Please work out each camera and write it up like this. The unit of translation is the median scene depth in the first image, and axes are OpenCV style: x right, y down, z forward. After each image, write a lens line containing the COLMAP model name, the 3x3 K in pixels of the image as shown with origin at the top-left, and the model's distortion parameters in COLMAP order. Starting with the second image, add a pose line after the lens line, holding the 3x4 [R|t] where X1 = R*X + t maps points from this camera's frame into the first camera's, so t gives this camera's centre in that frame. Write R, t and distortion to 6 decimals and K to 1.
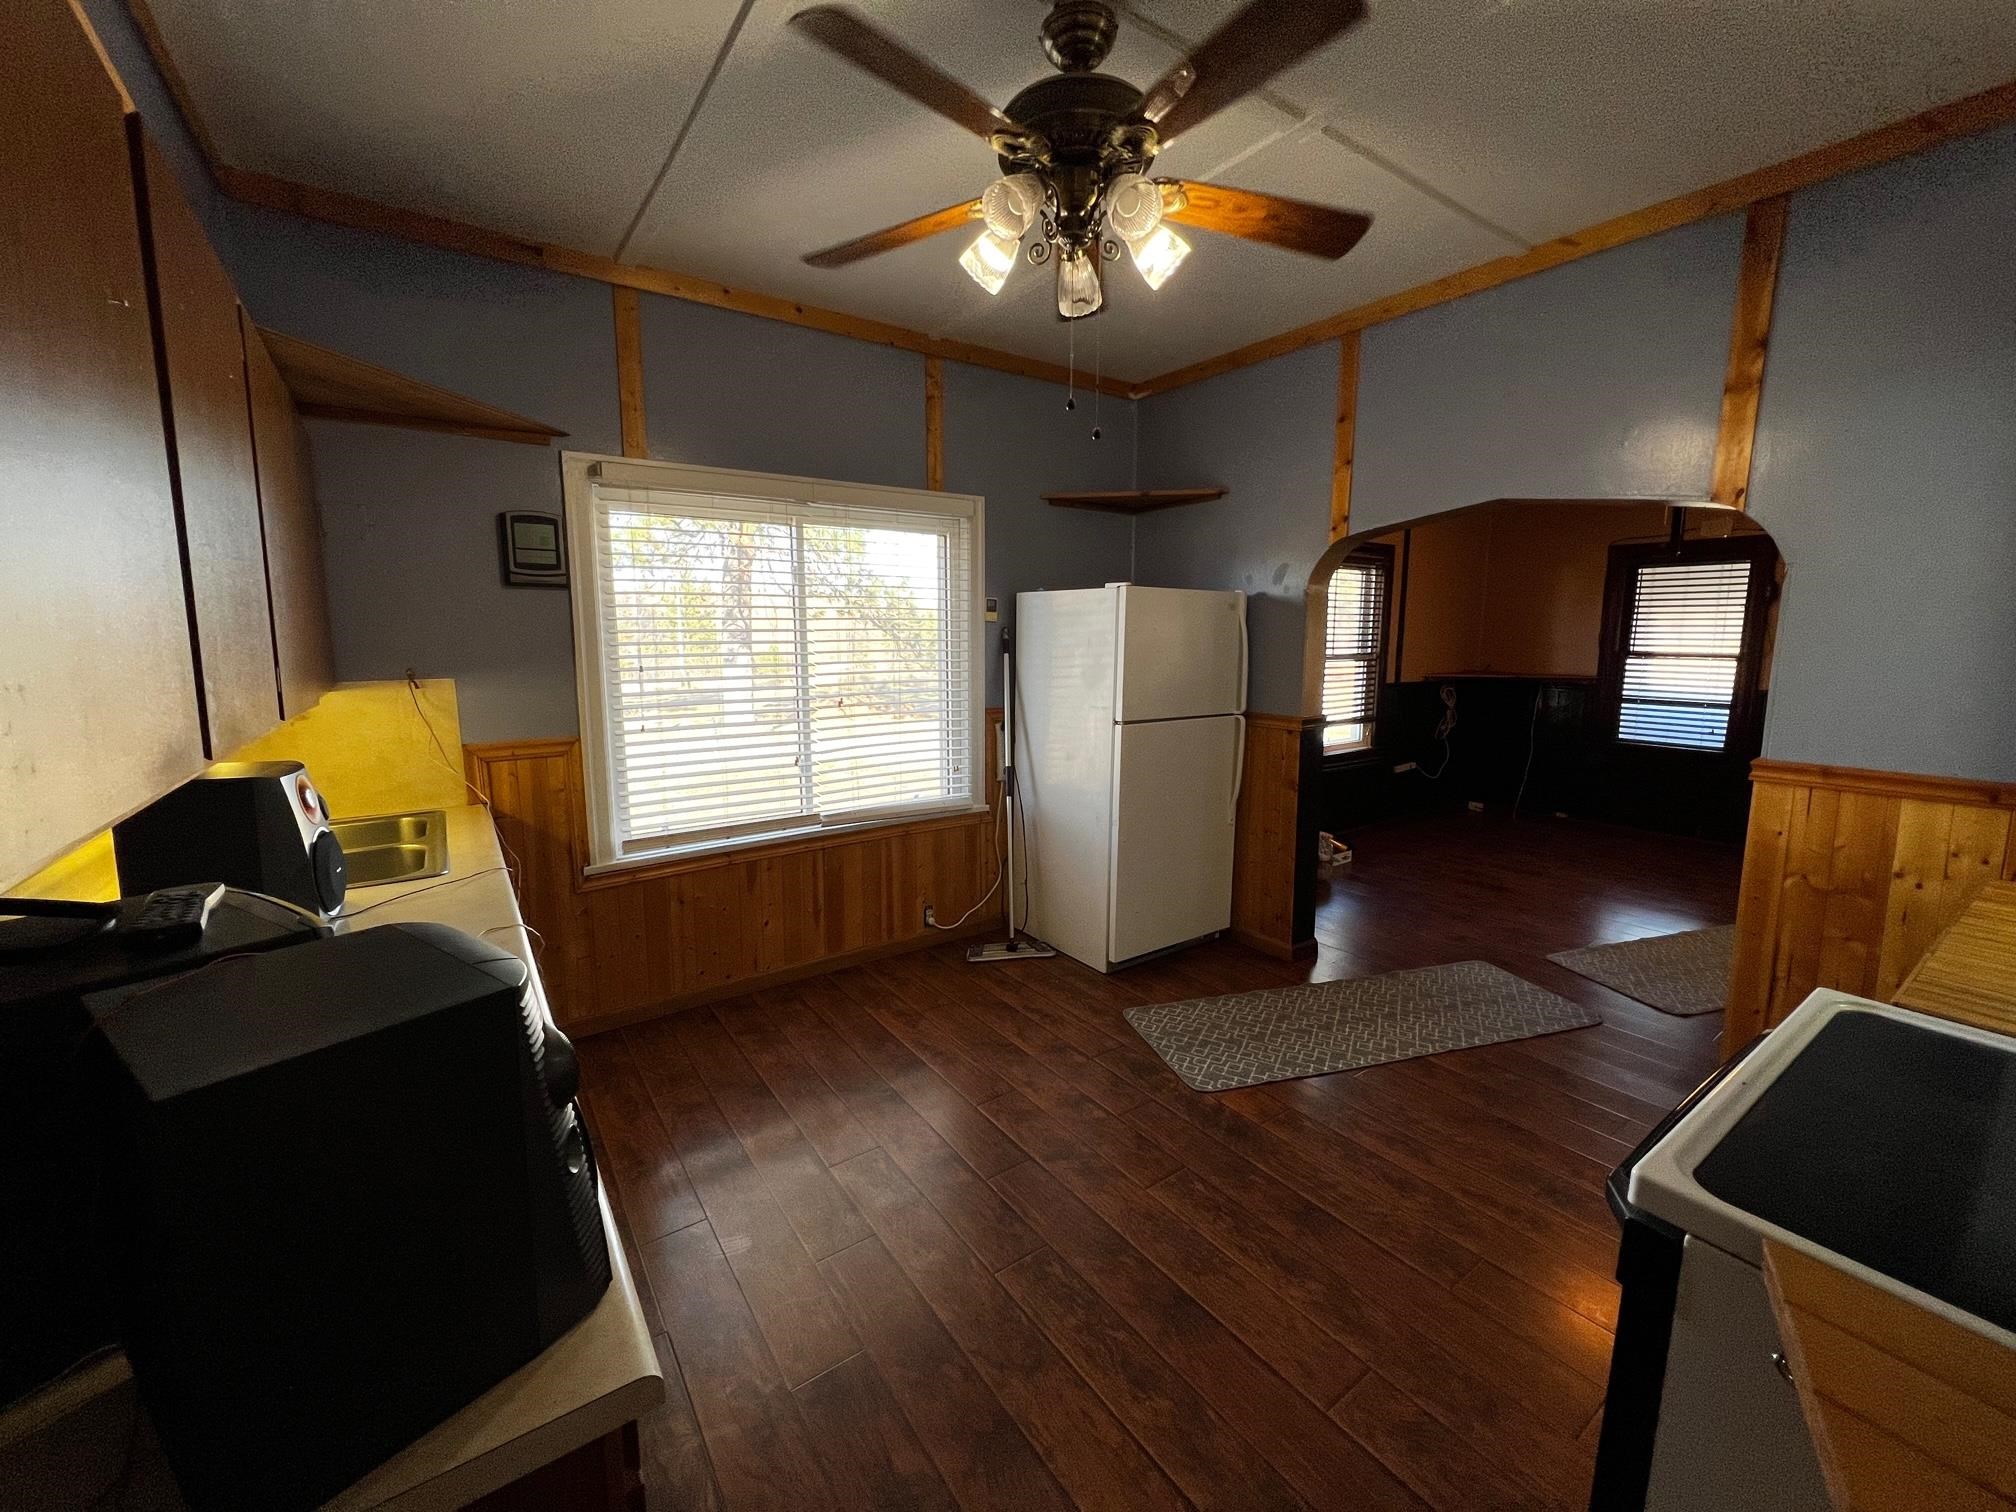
lens RADIAL K [[803.6, 0, 1002.1], [0, 803.6, 746.9], [0, 0, 1]] dist [-0.000853, 0.000889]
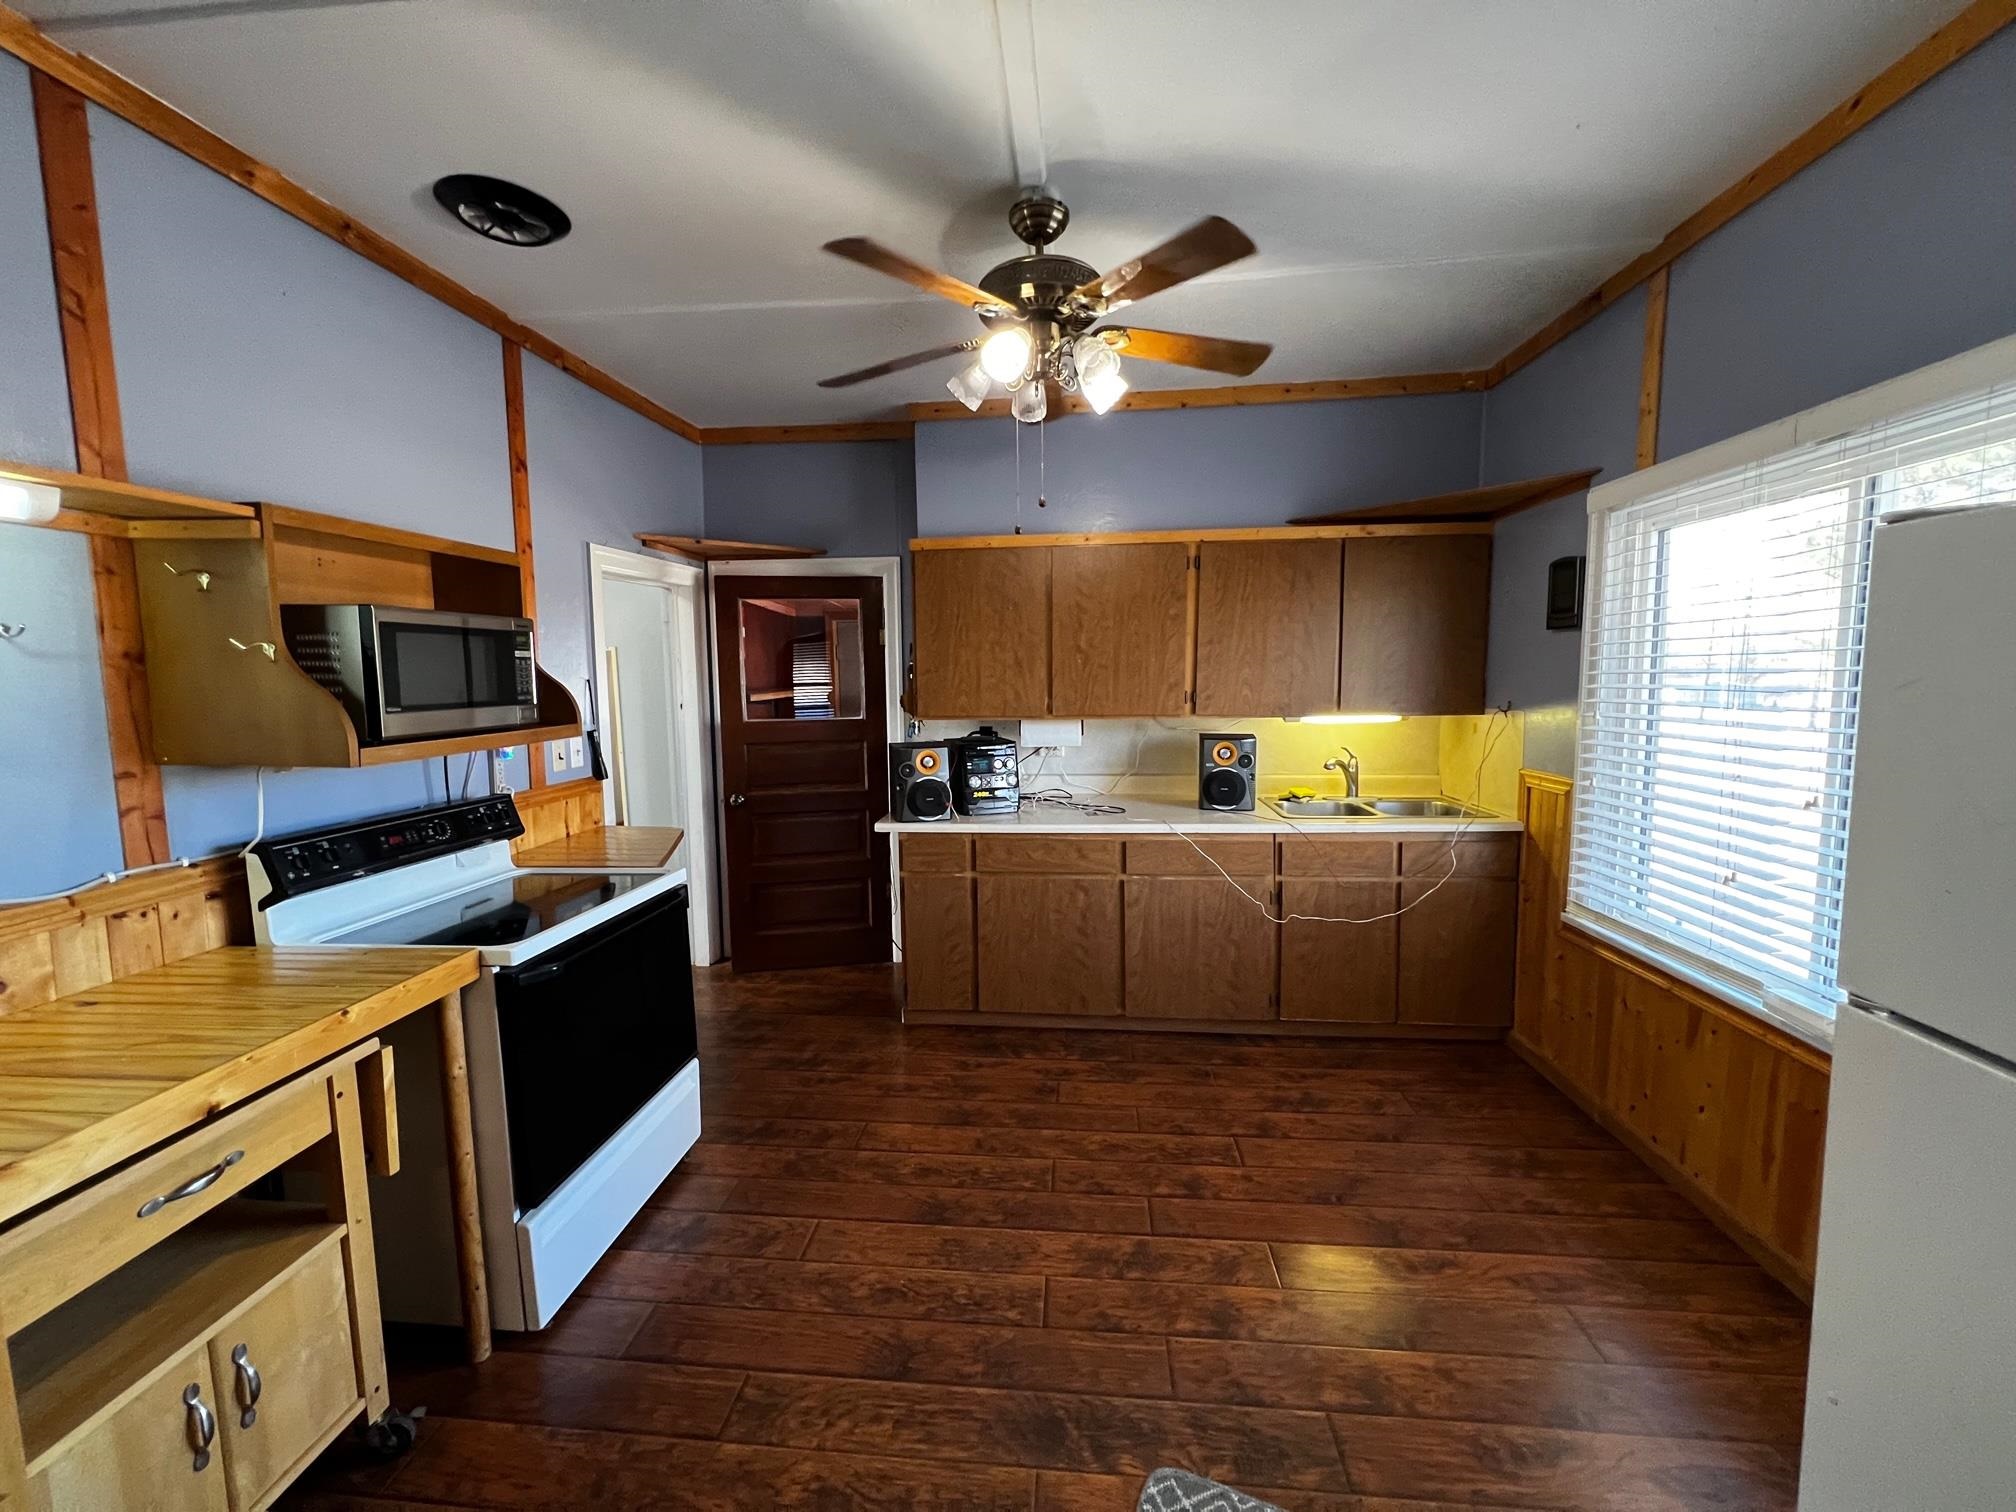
lens RADIAL K [[803.6, 0, 1002.1], [0, 803.6, 746.9], [0, 0, 1]] dist [-0.000853, 0.000889]
pose [[-0.657344, 0.079467, -0.749389, 0.676468], [-0.087997, 0.979527, 0.181060, -0.172258], [0.748435, 0.184963, -0.636894, 1.129086]]
